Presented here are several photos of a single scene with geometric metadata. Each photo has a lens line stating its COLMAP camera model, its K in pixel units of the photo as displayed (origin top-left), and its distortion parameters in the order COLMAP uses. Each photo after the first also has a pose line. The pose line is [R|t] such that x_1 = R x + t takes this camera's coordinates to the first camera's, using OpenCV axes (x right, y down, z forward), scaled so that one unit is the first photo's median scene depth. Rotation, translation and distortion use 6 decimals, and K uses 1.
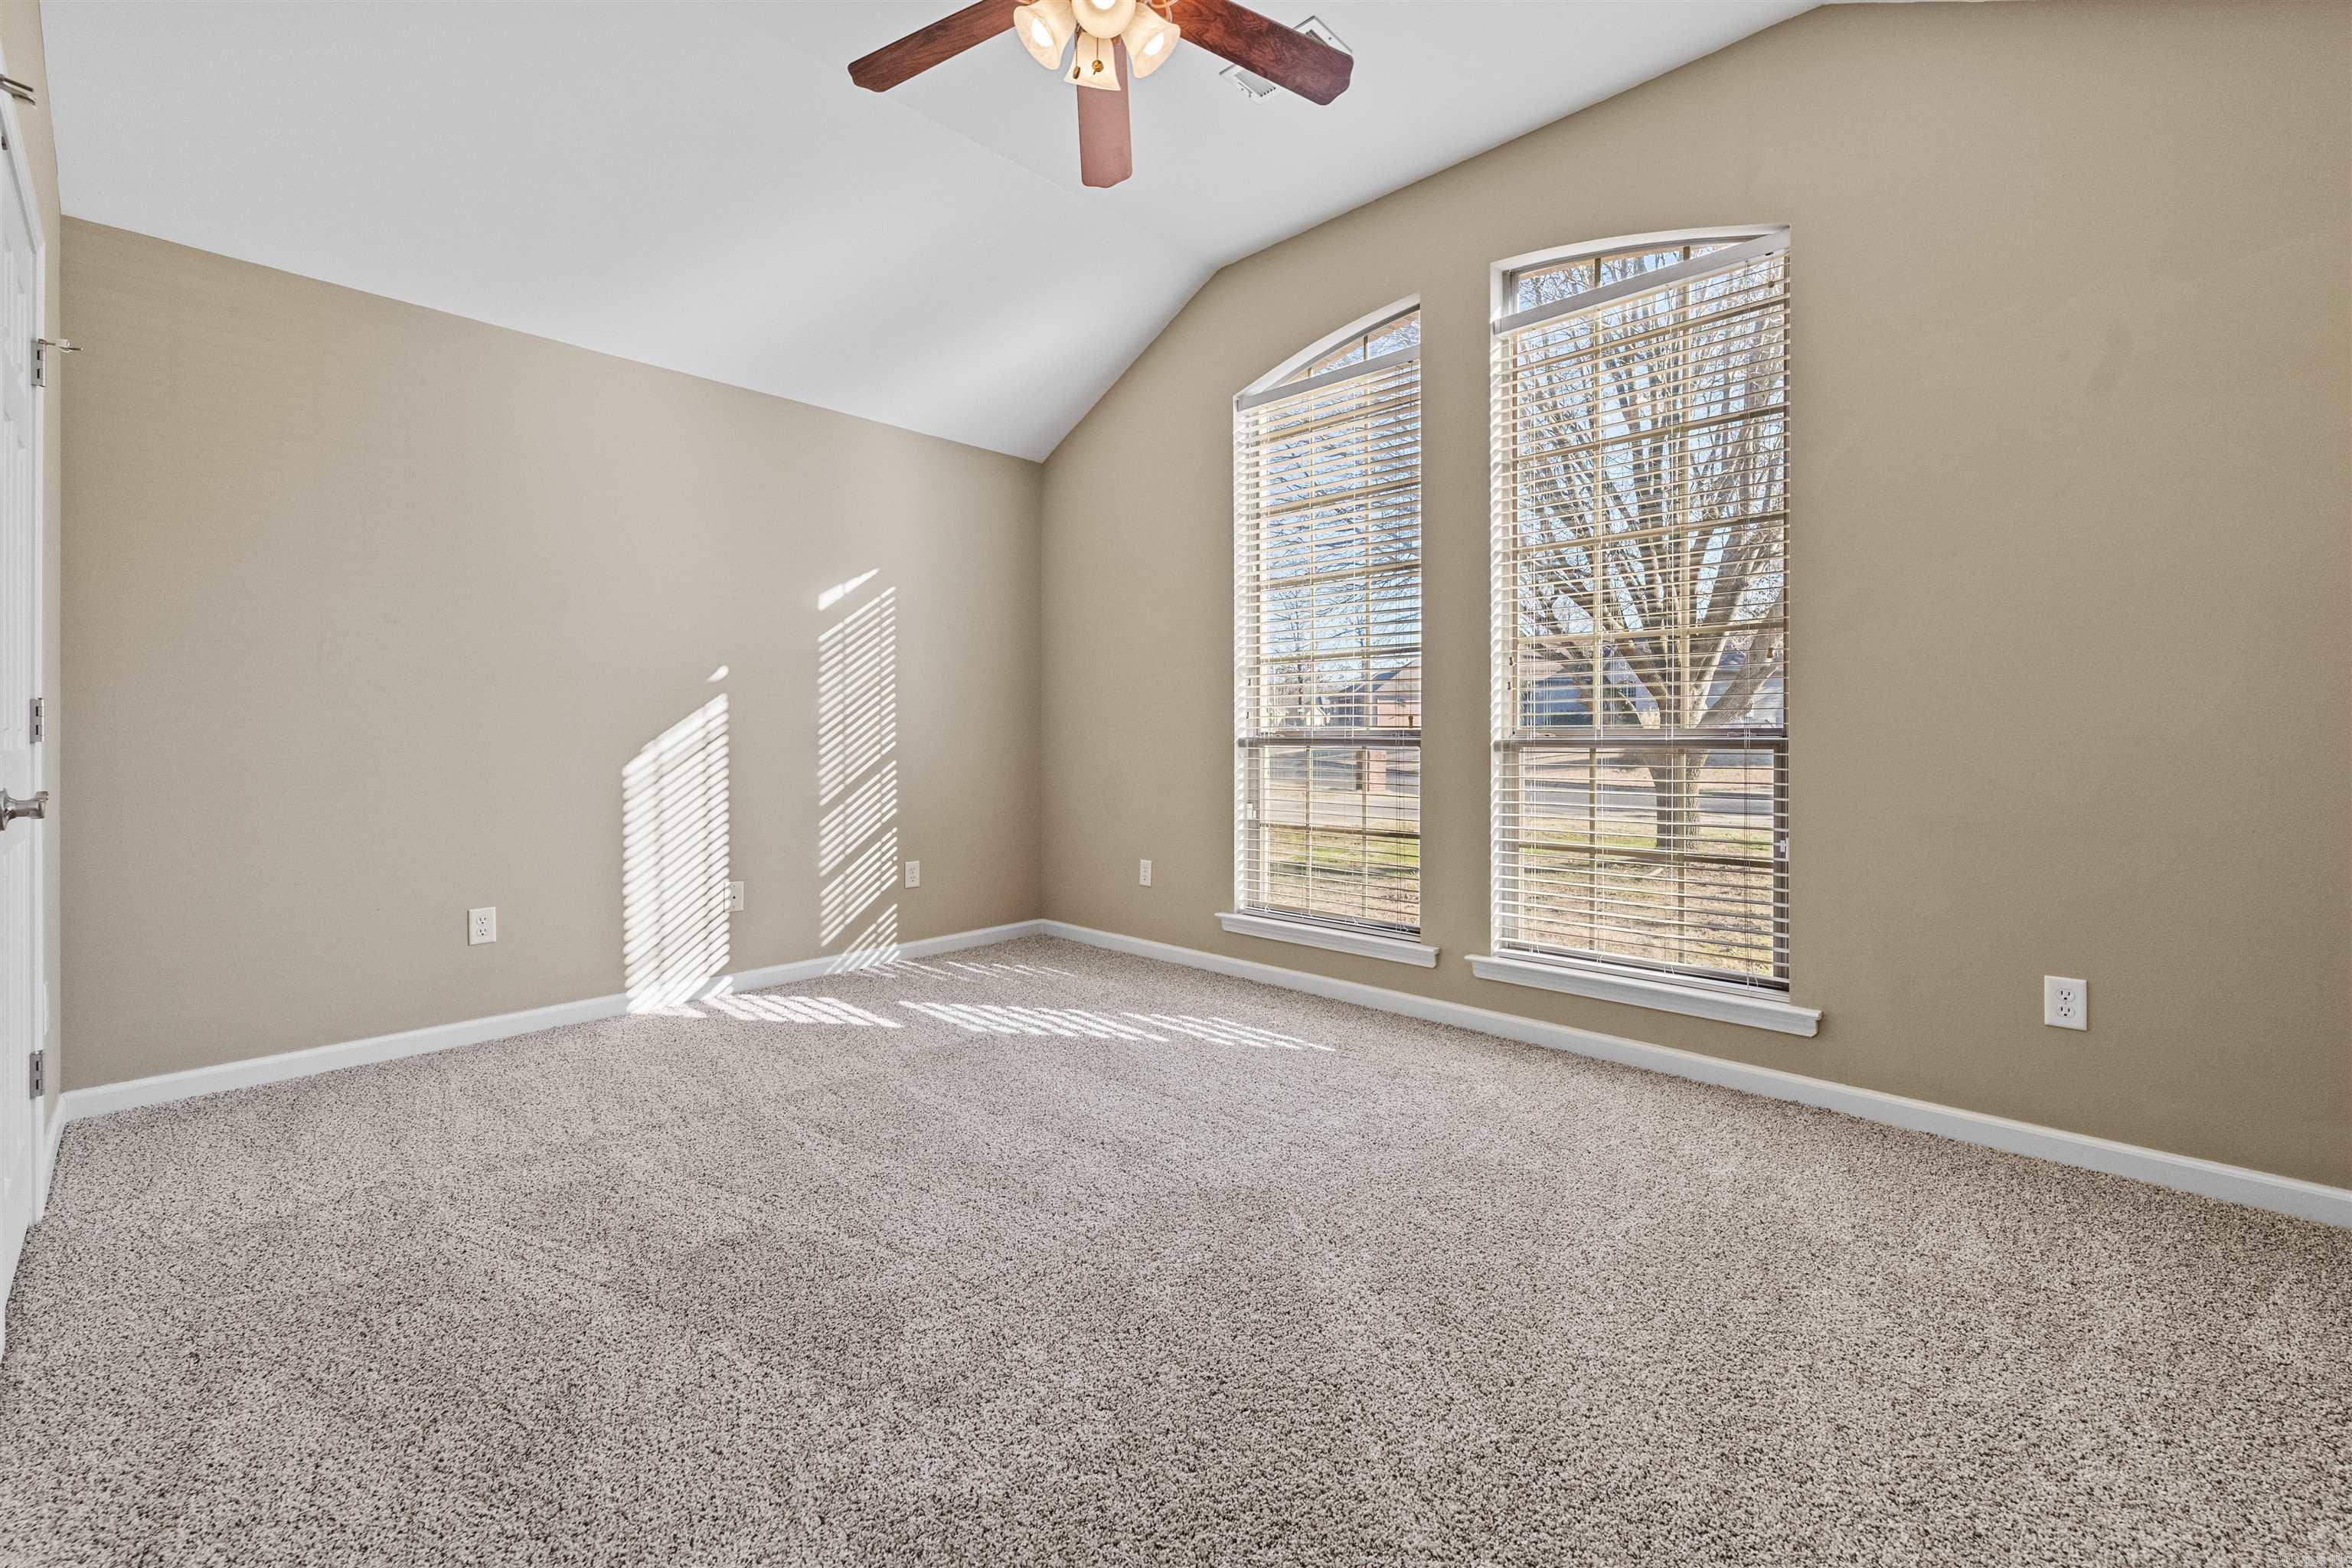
lens RADIAL K [[956.6, 0, 1162.5], [0, 956.6, 733.9], [0, 0, 1]] dist [0.009020, -0.002078]
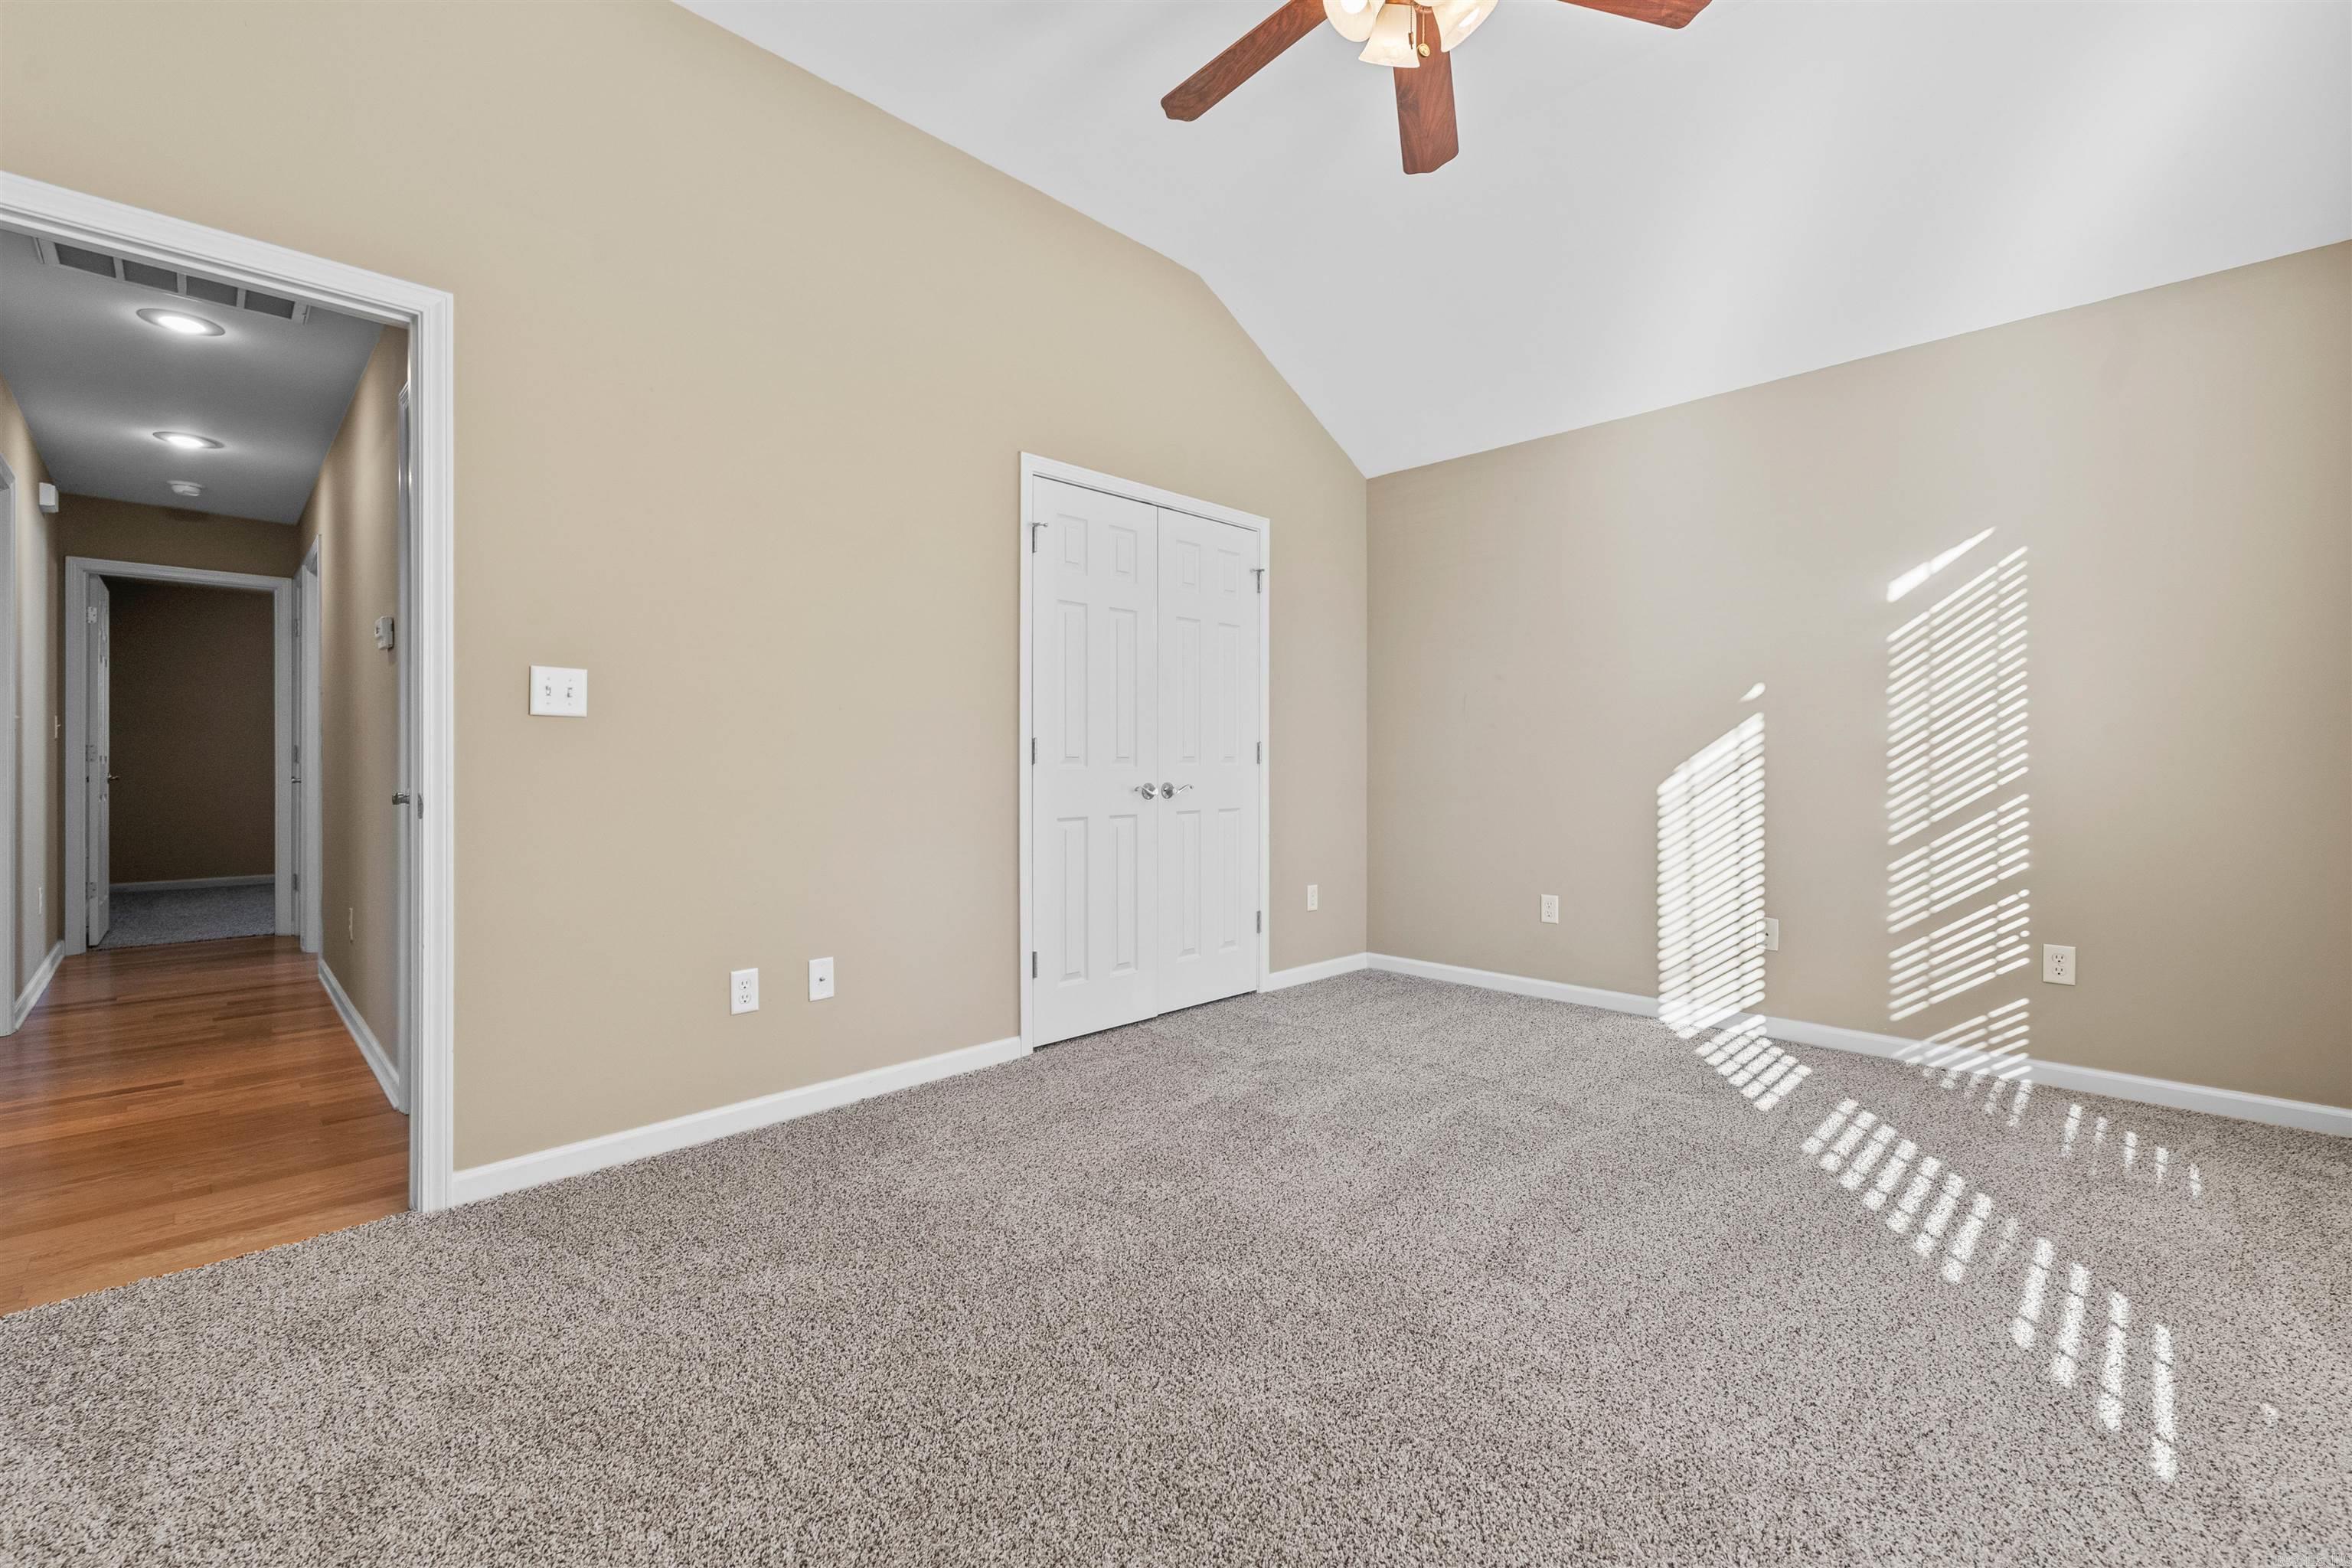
lens RADIAL K [[956.6, 0, 1183.9], [0, 956.6, 764.3], [0, 0, 1]] dist [0.009020, -0.002078]
pose [[0.026865, 0.011919, -0.999568, 0.463903], [-0.002135, 0.999927, 0.011866, -0.001333], [0.999637, 0.001815, 0.026889, 0.413325]]
